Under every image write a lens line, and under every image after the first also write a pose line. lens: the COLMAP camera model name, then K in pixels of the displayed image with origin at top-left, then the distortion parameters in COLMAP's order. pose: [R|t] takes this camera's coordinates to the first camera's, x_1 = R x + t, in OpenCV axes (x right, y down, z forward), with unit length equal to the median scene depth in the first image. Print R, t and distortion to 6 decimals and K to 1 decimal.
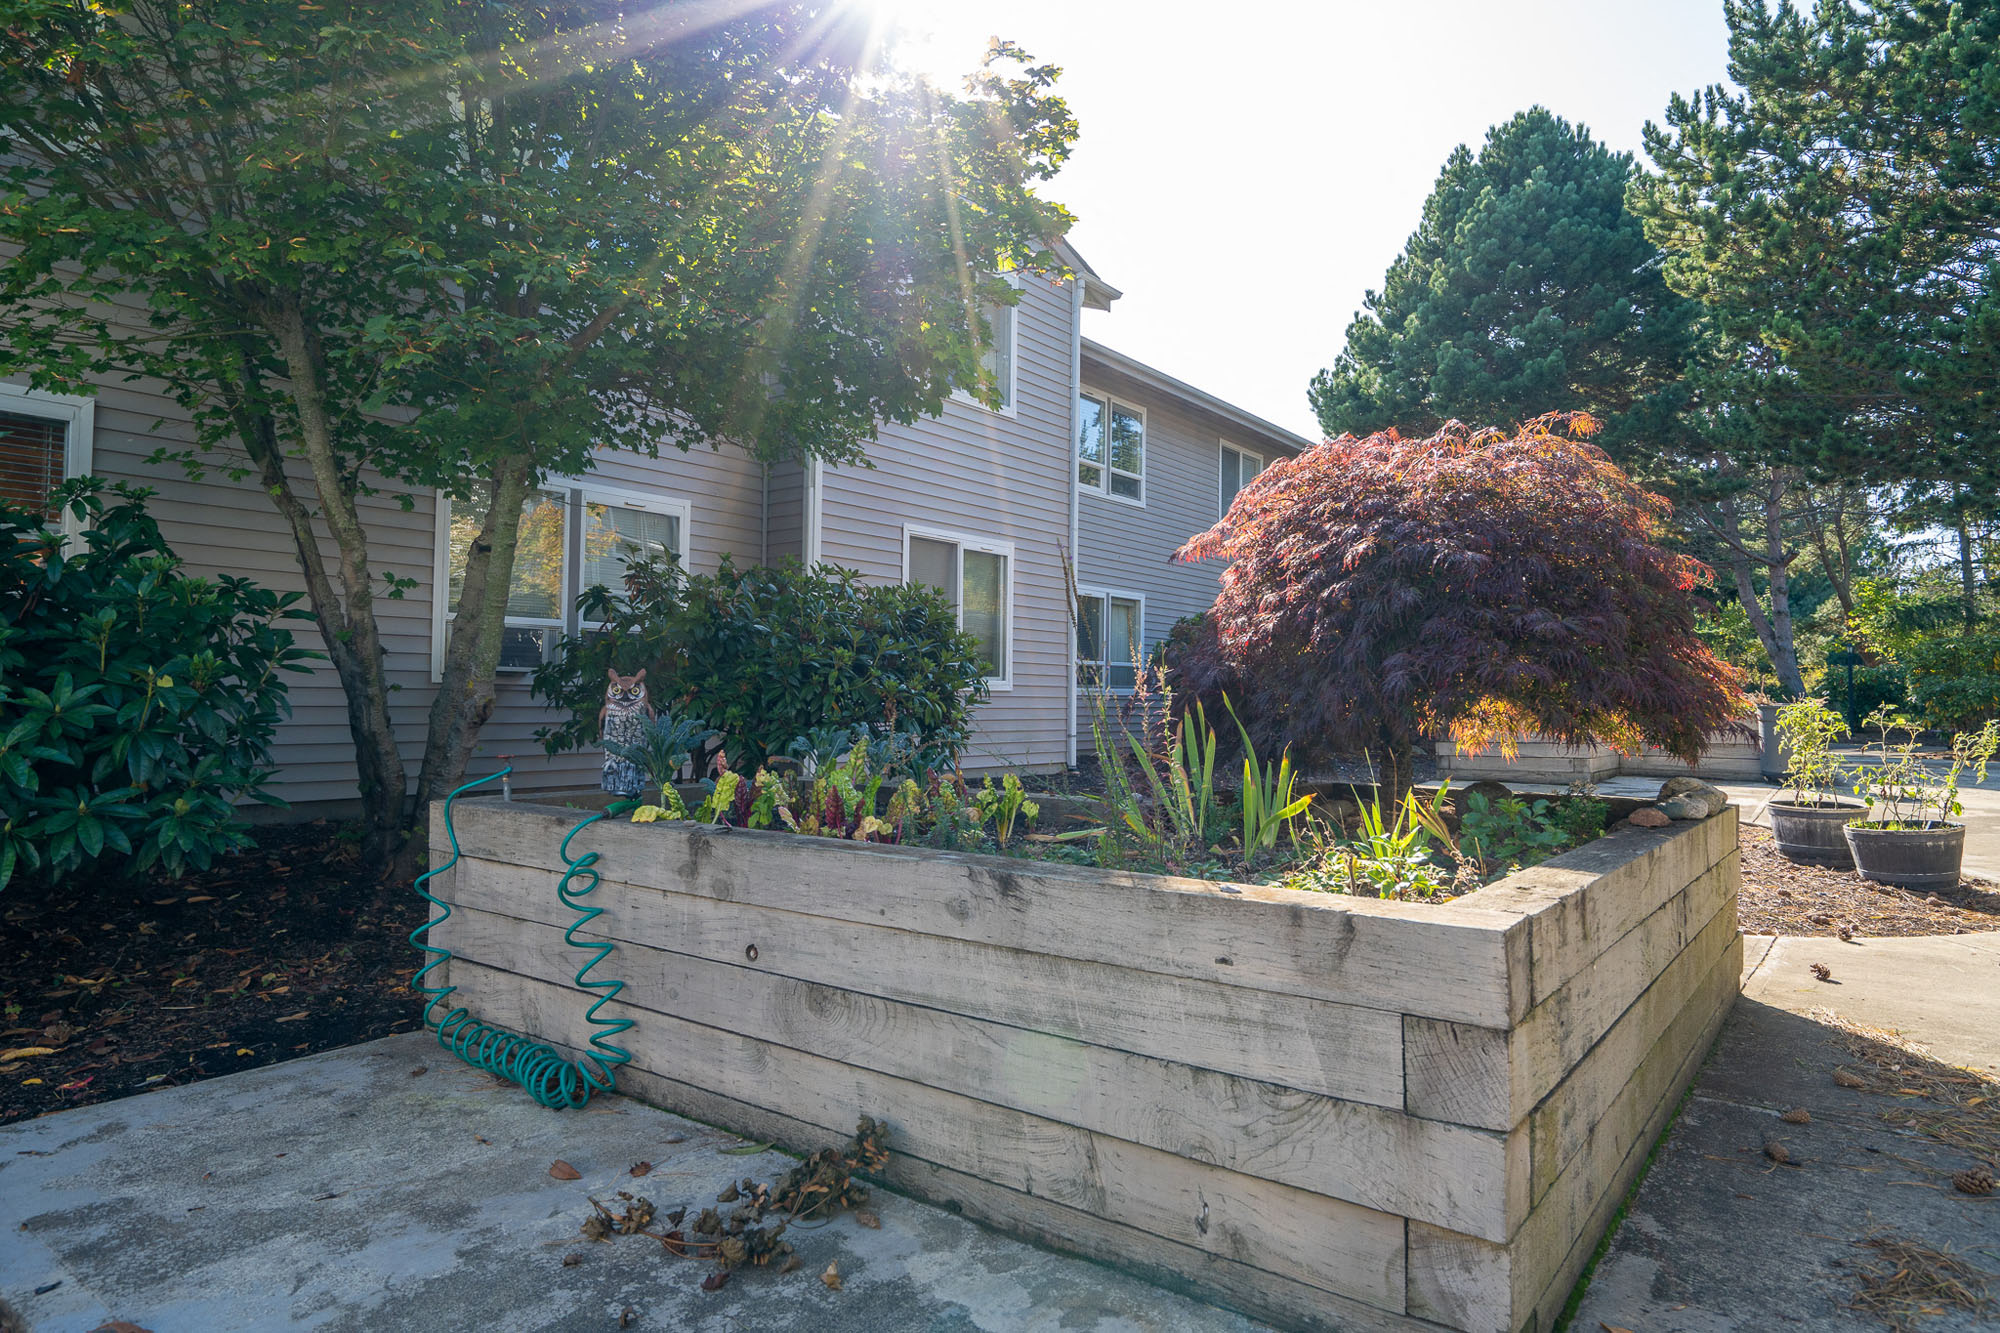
lens RADIAL K [[1163.7, 0, 1000.0], [0, 1163.7, 666.5], [0, 0, 1]] dist [0.014907, -0.000548]
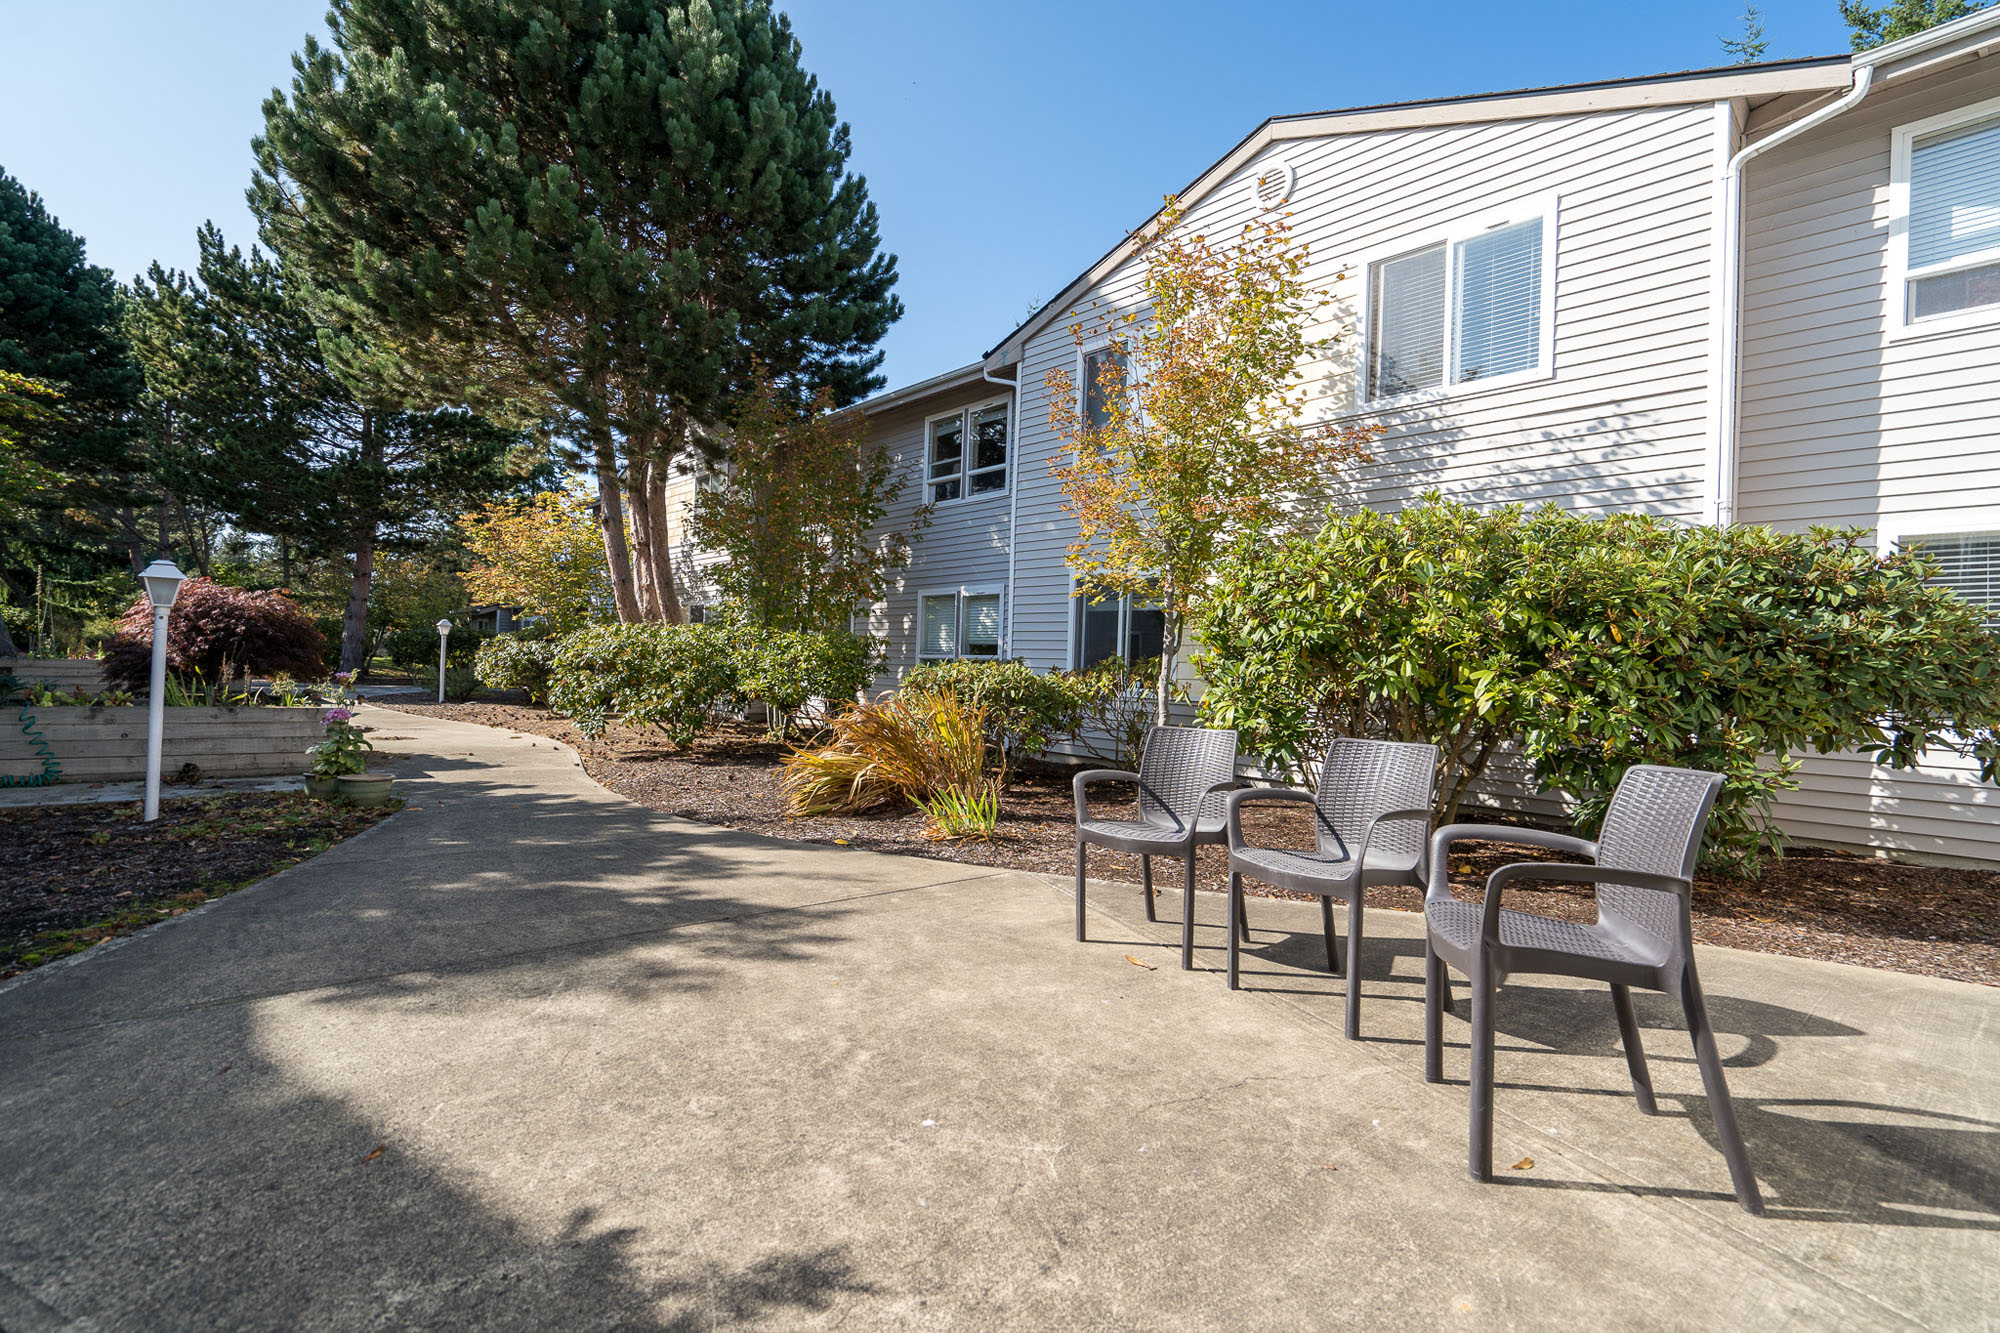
lens RADIAL K [[901.3, 0, 1004.4], [0, 901.3, 665.4], [0, 0, 1]] dist [-0.004491, -0.000206]
pose [[0.182948, 0.008096, 0.983089, -0.411375], [-0.063326, 0.997987, 0.003566, -0.029849], [-0.981081, -0.062908, 0.183092, -0.382738]]
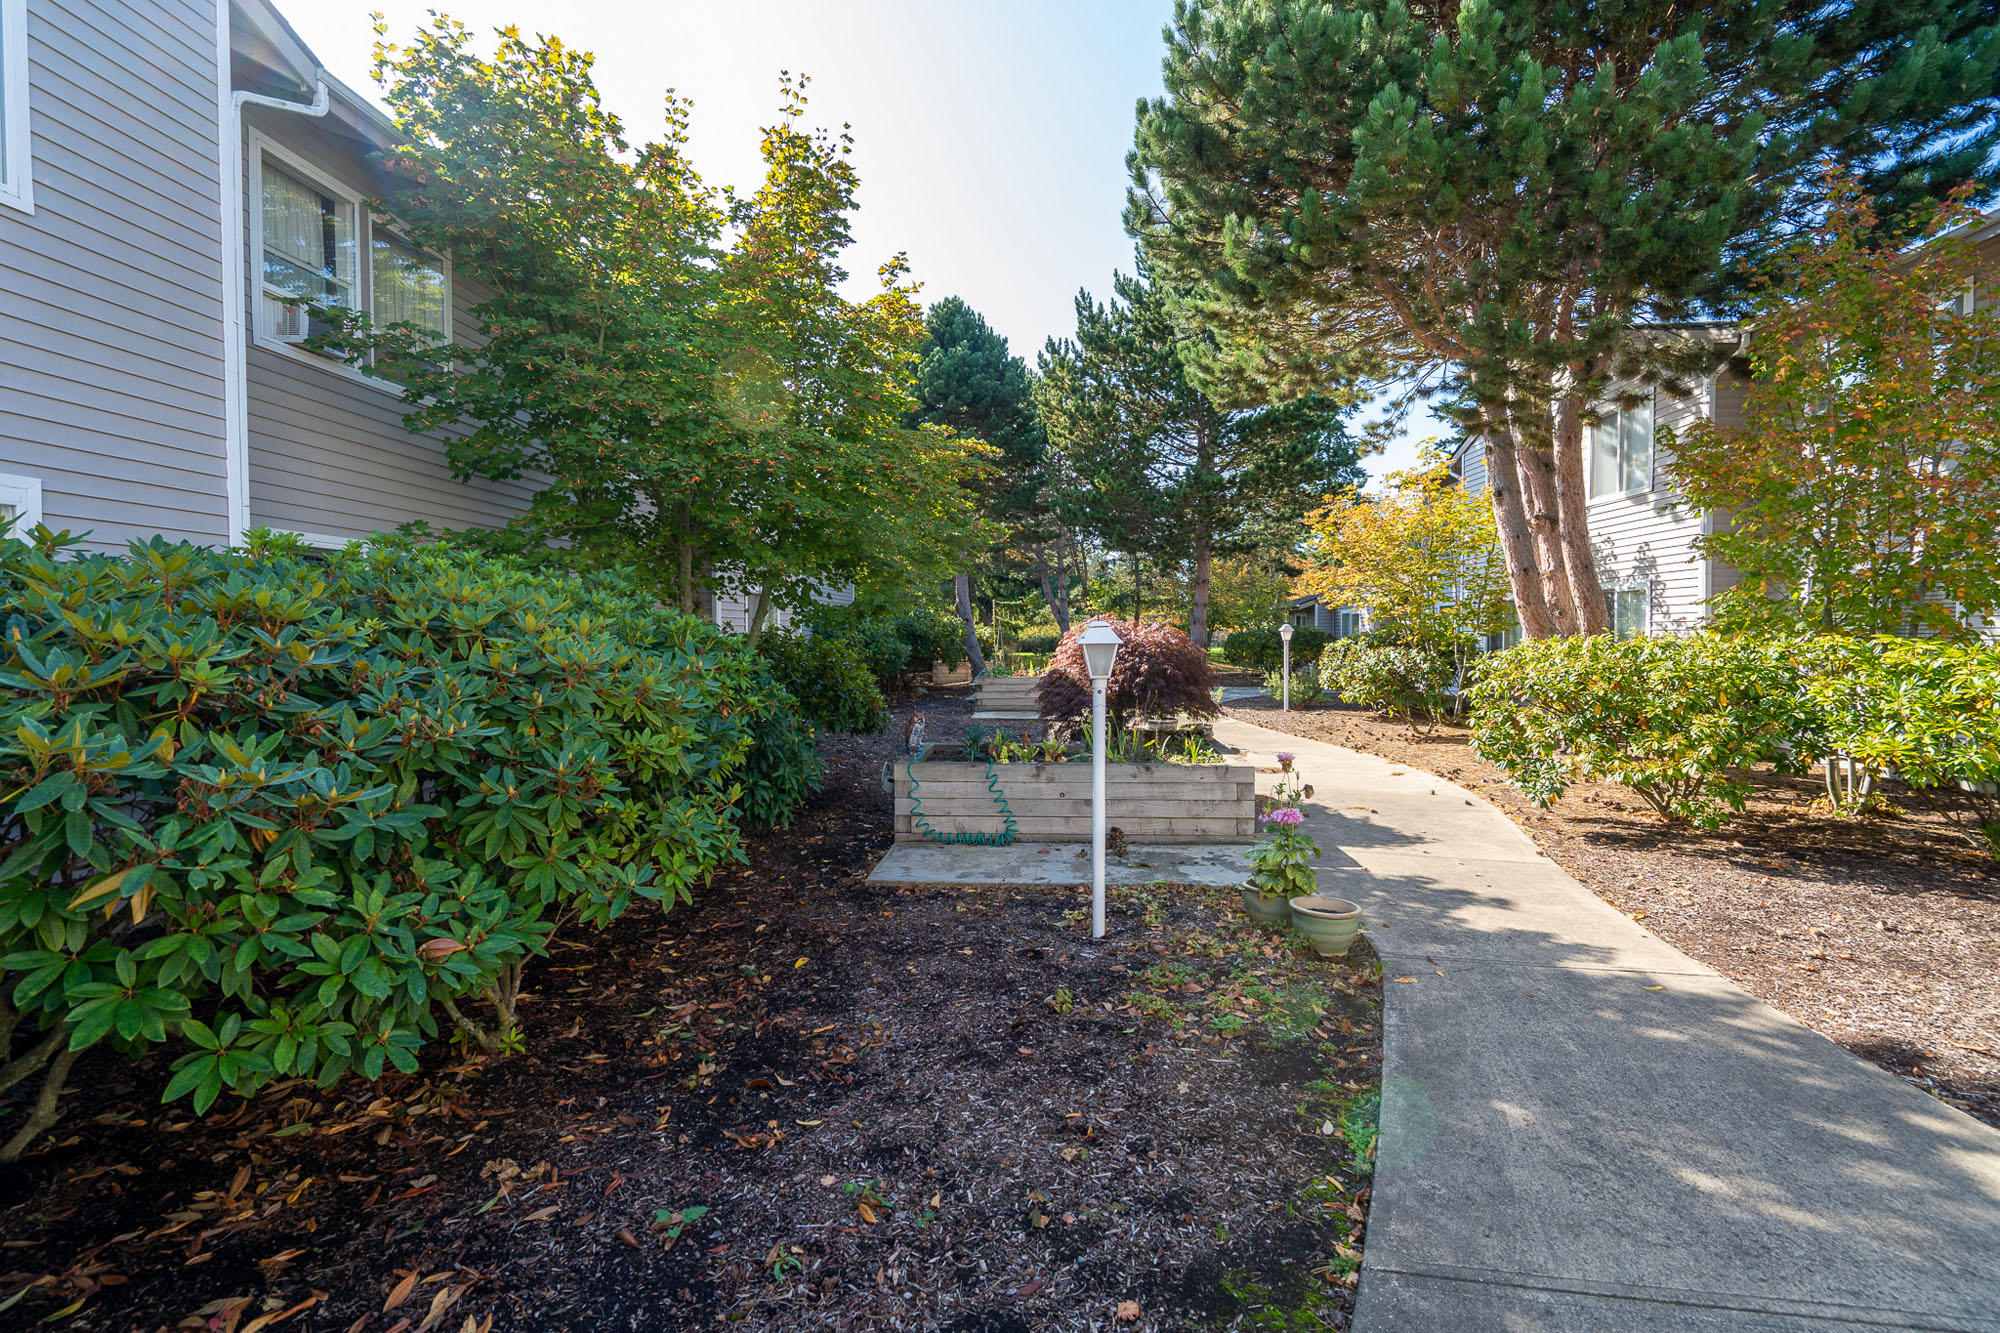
lens RADIAL K [[901.3, 0, 1004.4], [0, 901.3, 665.4], [0, 0, 1]] dist [-0.004491, -0.000206]
pose [[0.839489, -0.030410, 0.542524, -0.299245], [-0.002601, 0.998196, 0.059976, -0.053616], [-0.543370, -0.051760, 0.837896, -0.203941]]
